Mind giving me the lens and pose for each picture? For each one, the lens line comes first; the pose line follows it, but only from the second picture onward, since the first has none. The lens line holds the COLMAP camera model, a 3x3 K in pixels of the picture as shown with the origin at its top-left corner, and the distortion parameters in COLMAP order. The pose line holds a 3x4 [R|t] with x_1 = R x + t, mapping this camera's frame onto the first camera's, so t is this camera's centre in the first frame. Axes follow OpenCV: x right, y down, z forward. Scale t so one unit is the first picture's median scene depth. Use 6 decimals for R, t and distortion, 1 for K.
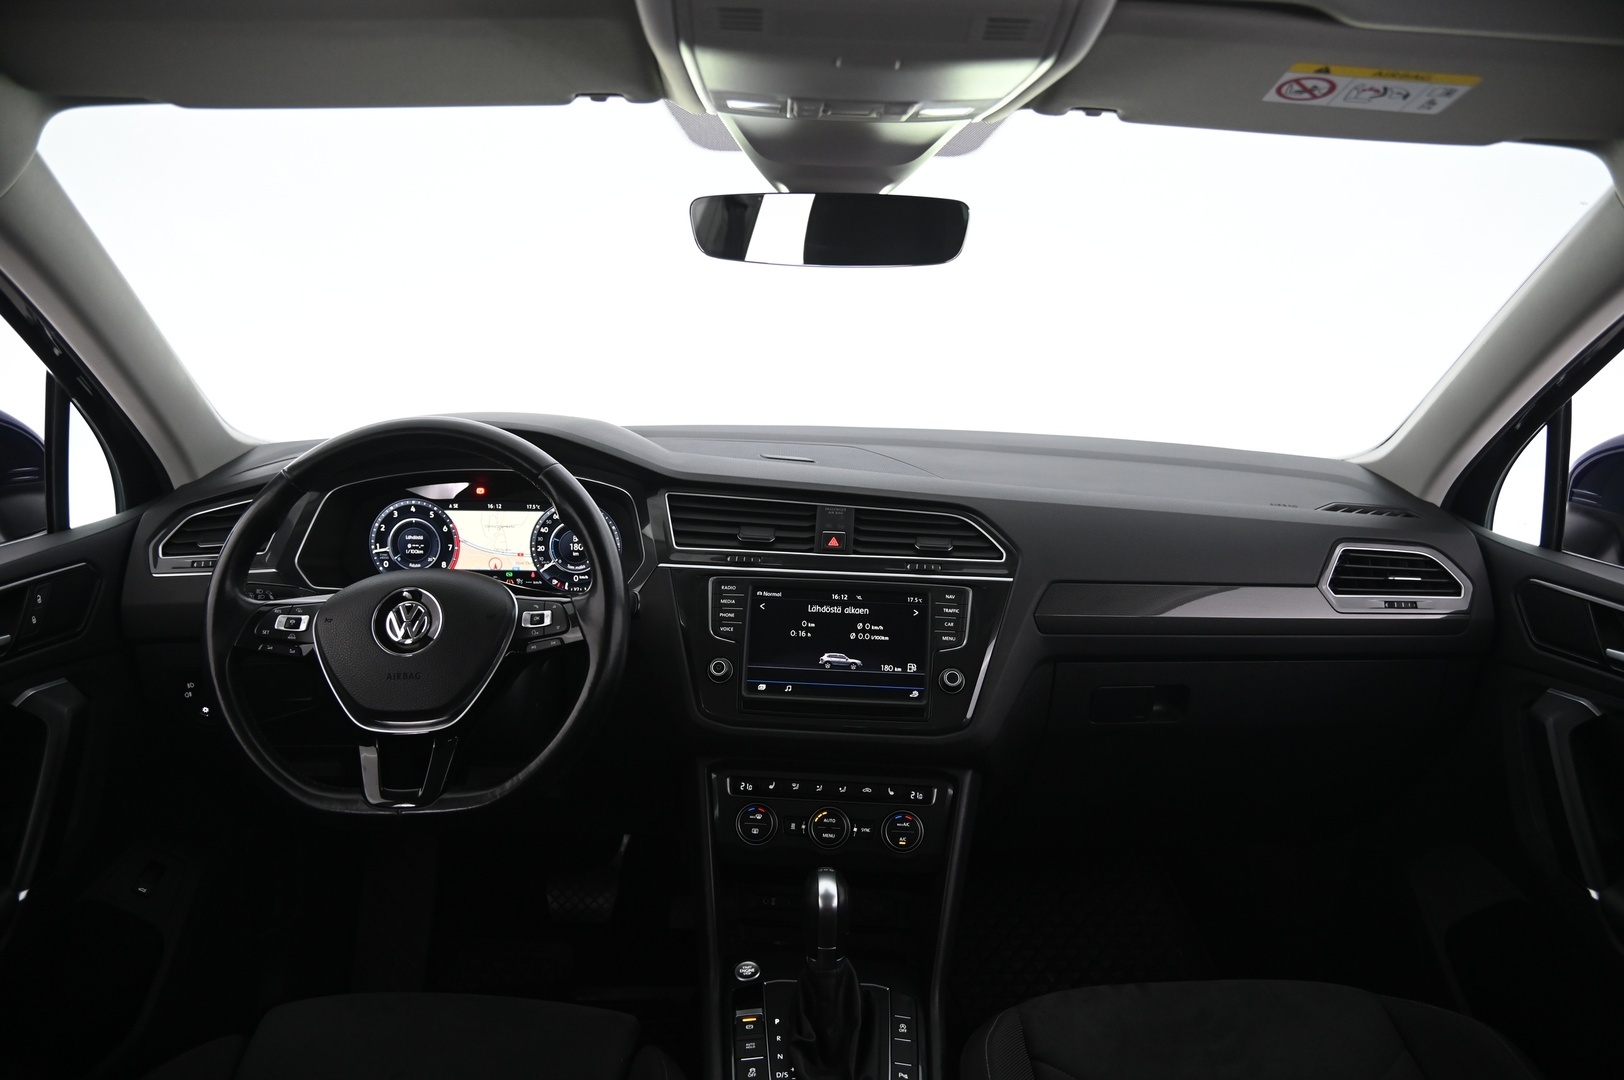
lens RADIAL K [[1087.0, 0, 816.6], [0, 1087.0, 549.6], [0, 0, 1]] dist [-0.119255, 0.053803]
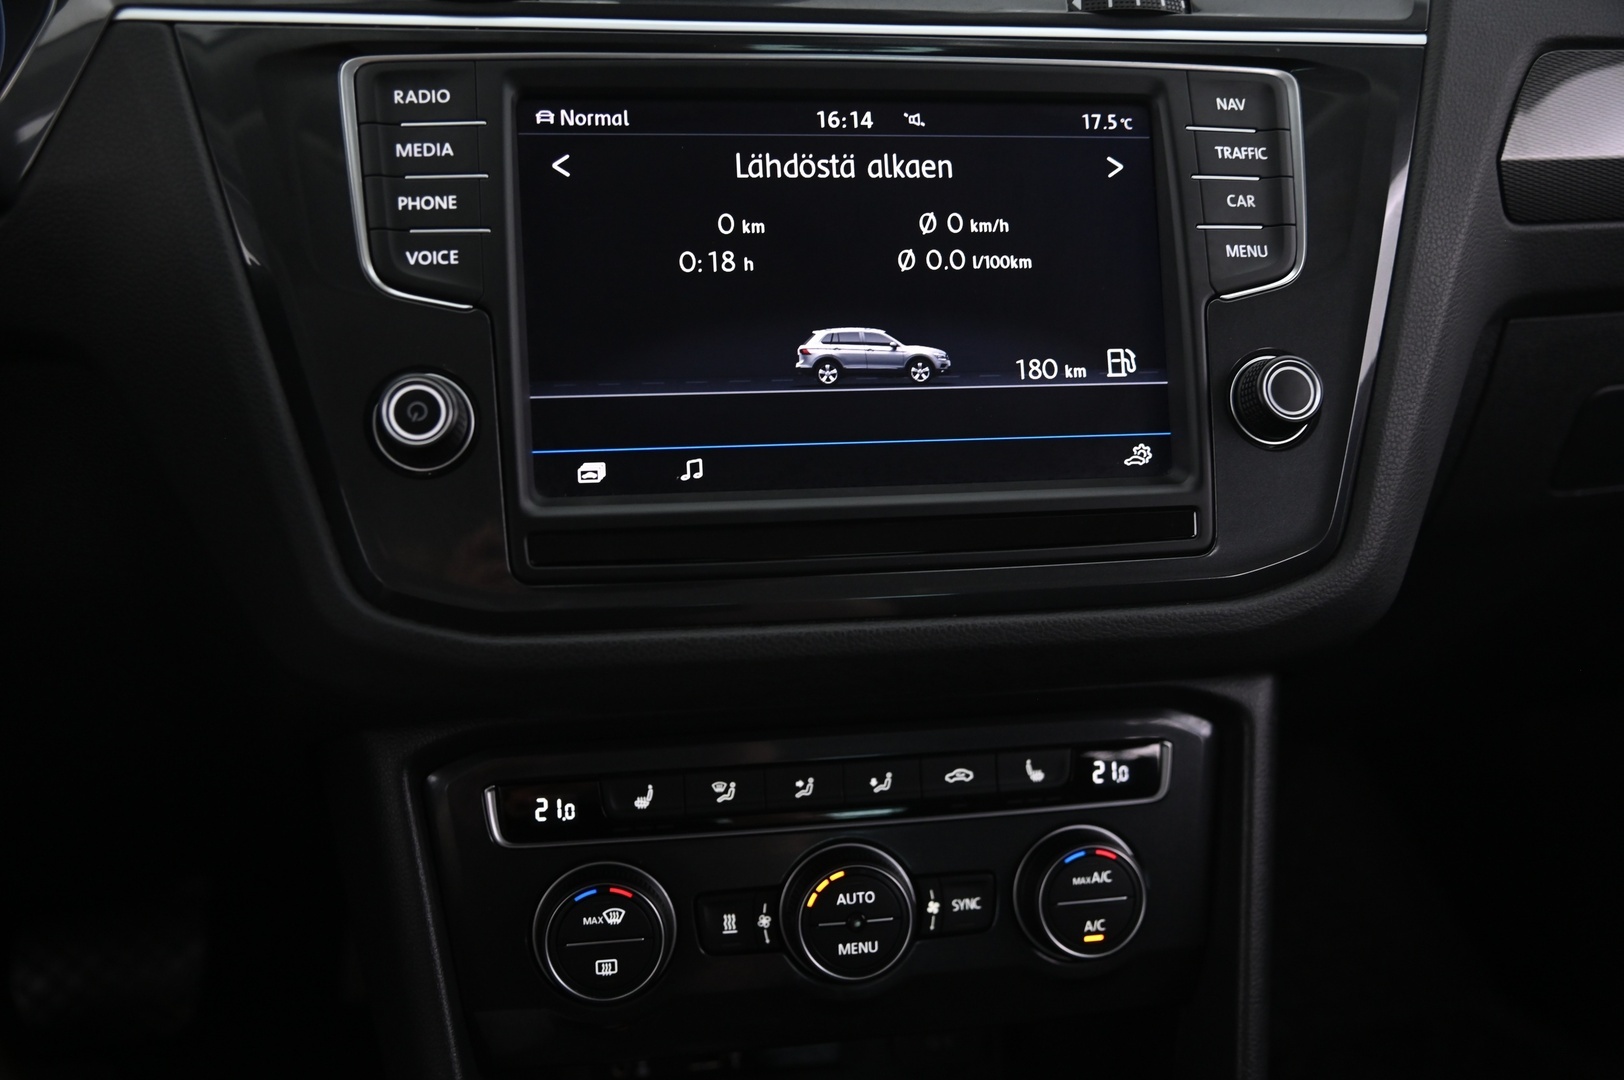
lens RADIAL K [[1403.2, 0, 812.6], [0, 1403.2, 539.3], [0, 0, 1]] dist [-0.042732, 0.043118]
pose [[0.977651, -0.089084, 0.190428, -0.063113], [0.043746, 0.972161, 0.230195, 0.065090], [-0.205634, -0.216720, 0.954331, 0.647481]]
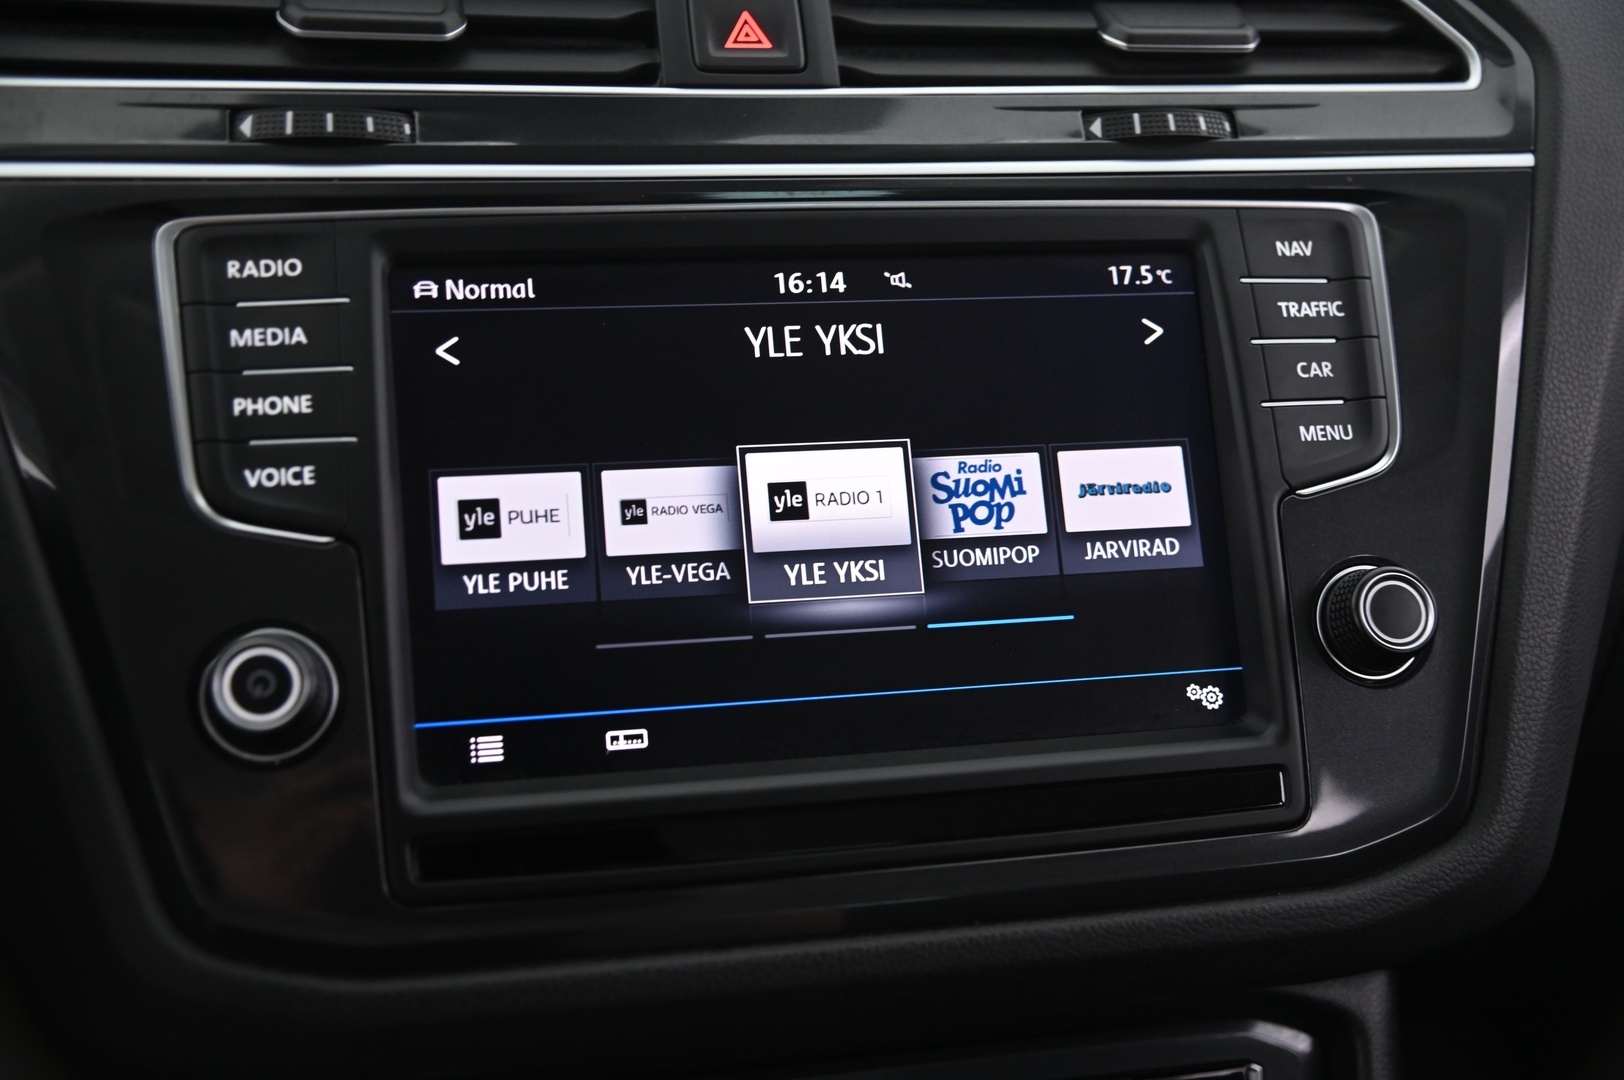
lens RADIAL K [[1747.7, 0, 814.8], [0, 1747.7, 547.0], [0, 0, 1]] dist [0.033986, 0.000000]
pose [[0.966608, -0.096351, 0.237454, -0.065166], [0.066790, 0.989321, 0.129550, 0.050710], [-0.247401, -0.109365, 0.962721, 0.665016]]
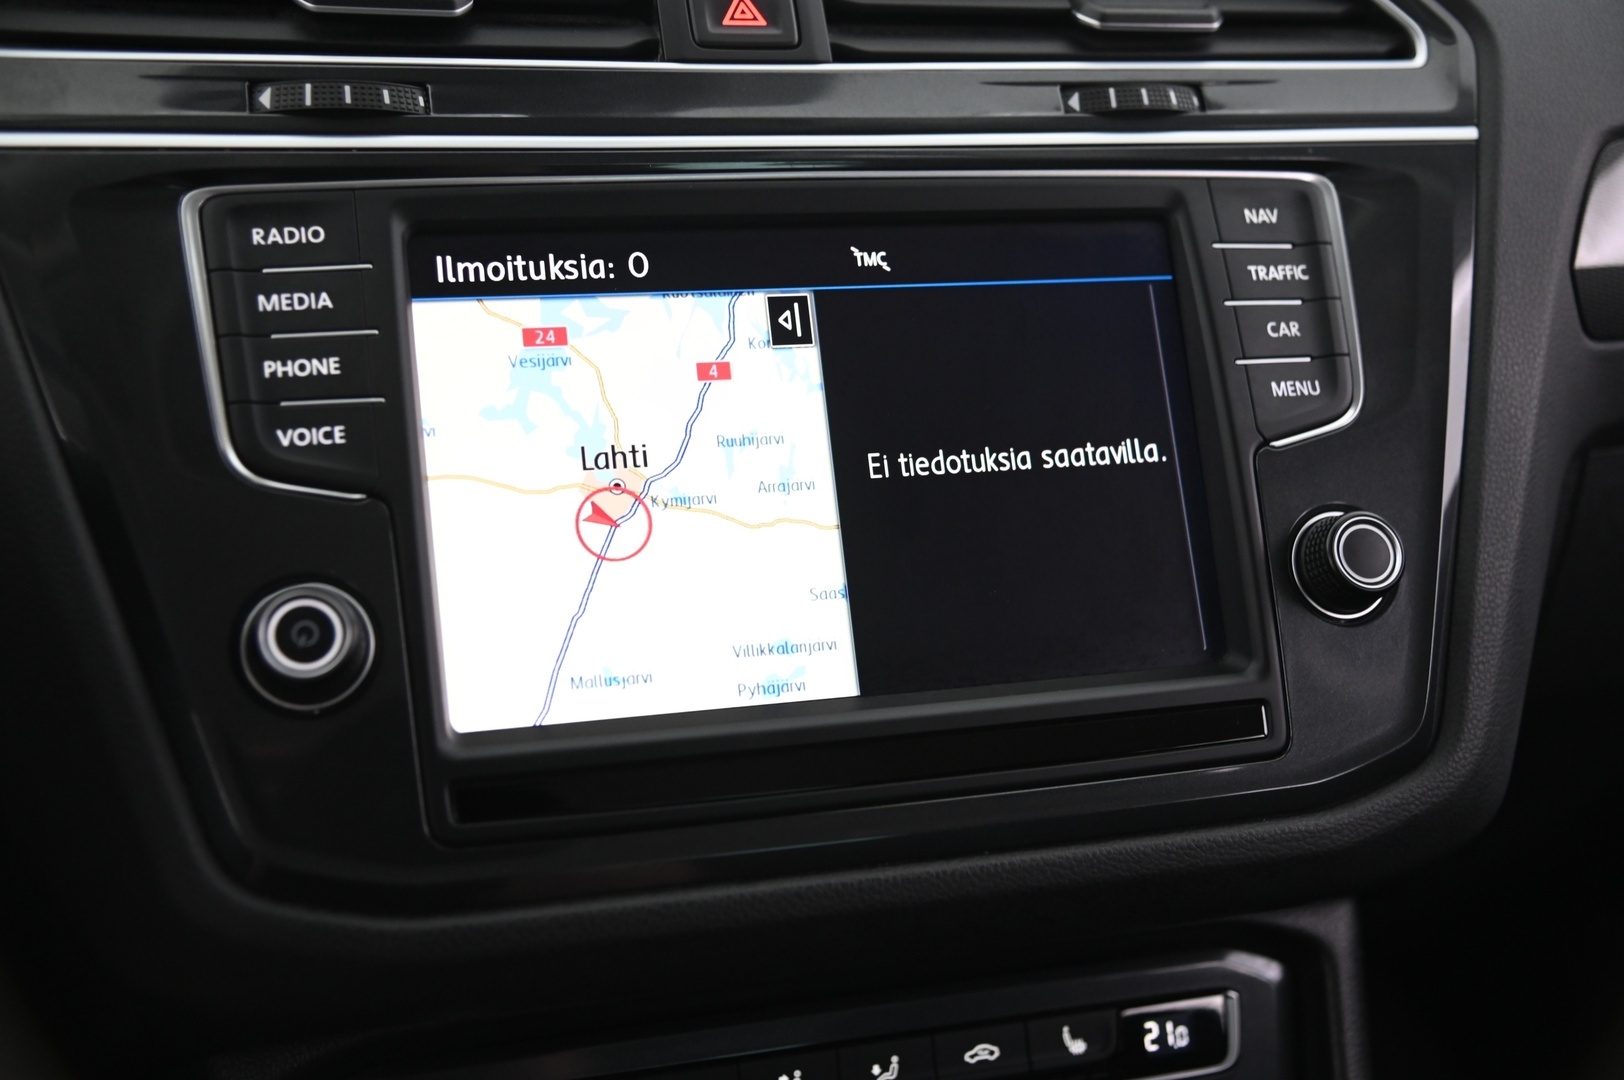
lens RADIAL K [[1747.7, 0, 817.4], [0, 1747.7, 543.2], [0, 0, 1]] dist [0.033986, 0.000000]
pose [[0.948964, -0.110797, 0.295281, -0.090789], [0.074569, 0.988537, 0.131278, 0.056444], [-0.306442, -0.102559, 0.946348, 0.655375]]
